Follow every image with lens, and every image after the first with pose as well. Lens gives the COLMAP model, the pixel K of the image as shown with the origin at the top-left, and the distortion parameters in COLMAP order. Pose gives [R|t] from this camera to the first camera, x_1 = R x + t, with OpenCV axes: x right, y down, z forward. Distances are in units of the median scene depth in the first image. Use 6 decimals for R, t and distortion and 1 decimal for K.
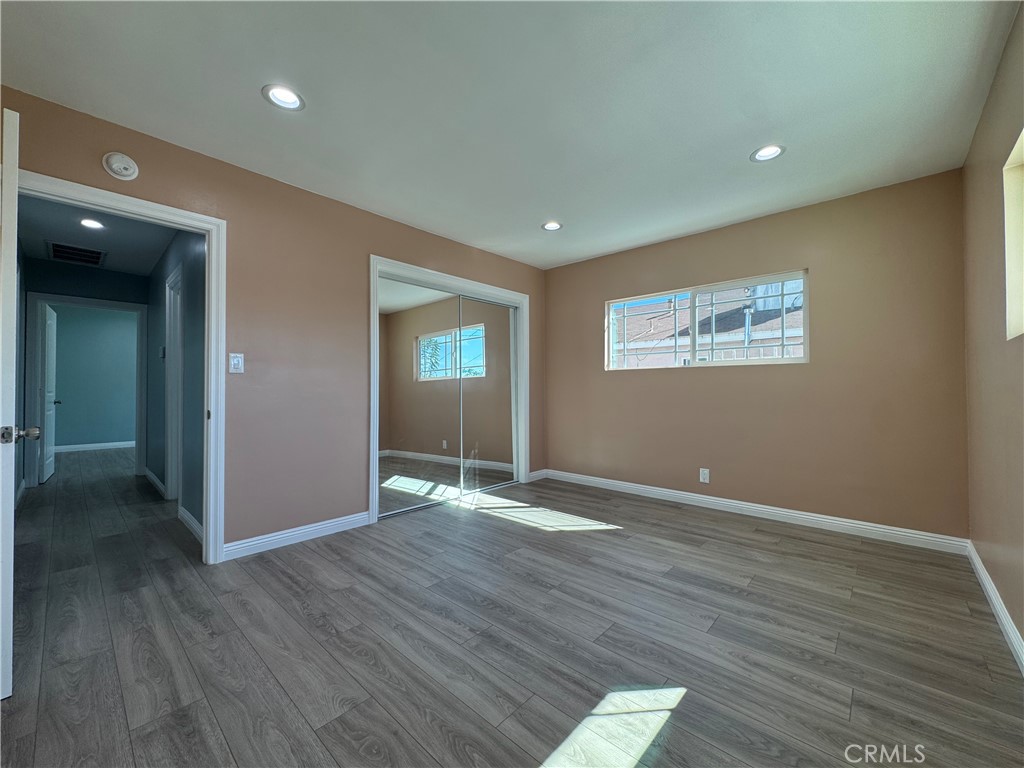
lens RADIAL K [[409.9, 0, 511.6], [0, 409.9, 384.5], [0, 0, 1]] dist [-0.002956, 0.000203]
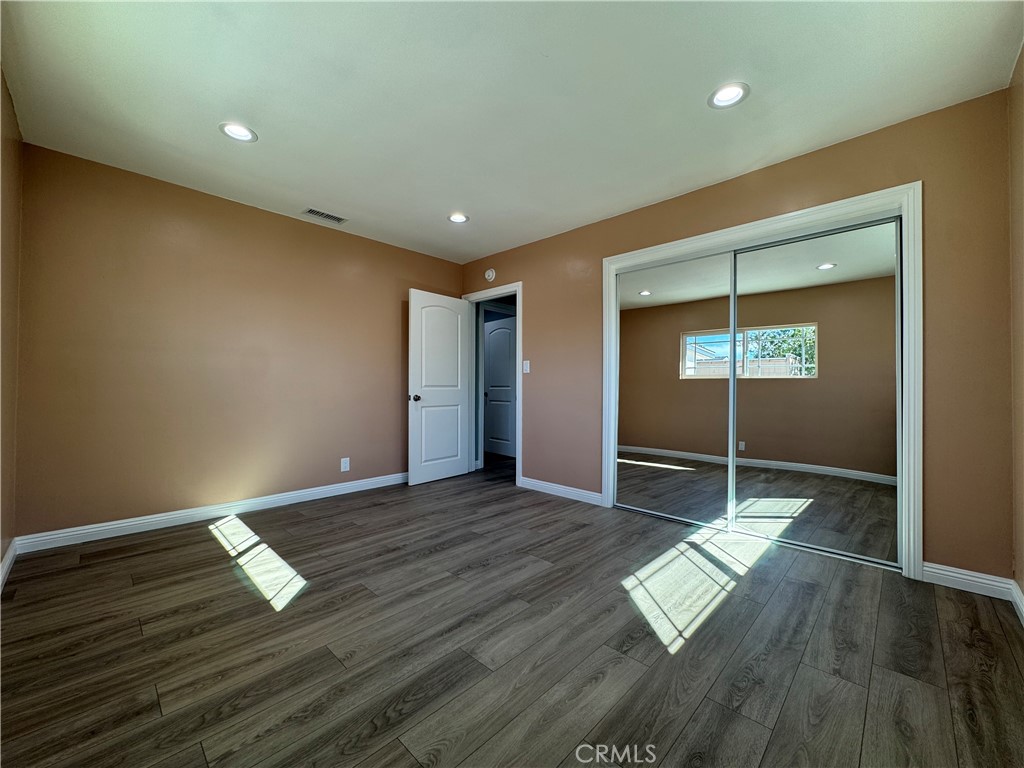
lens RADIAL K [[409.9, 0, 511.6], [0, 409.9, 384.5], [0, 0, 1]] dist [-0.002956, 0.000203]
pose [[-0.029741, -0.006507, -0.999536, 1.119680], [0.007844, 0.999946, -0.006743, 0.032449], [0.999527, -0.008041, -0.029689, 1.177750]]
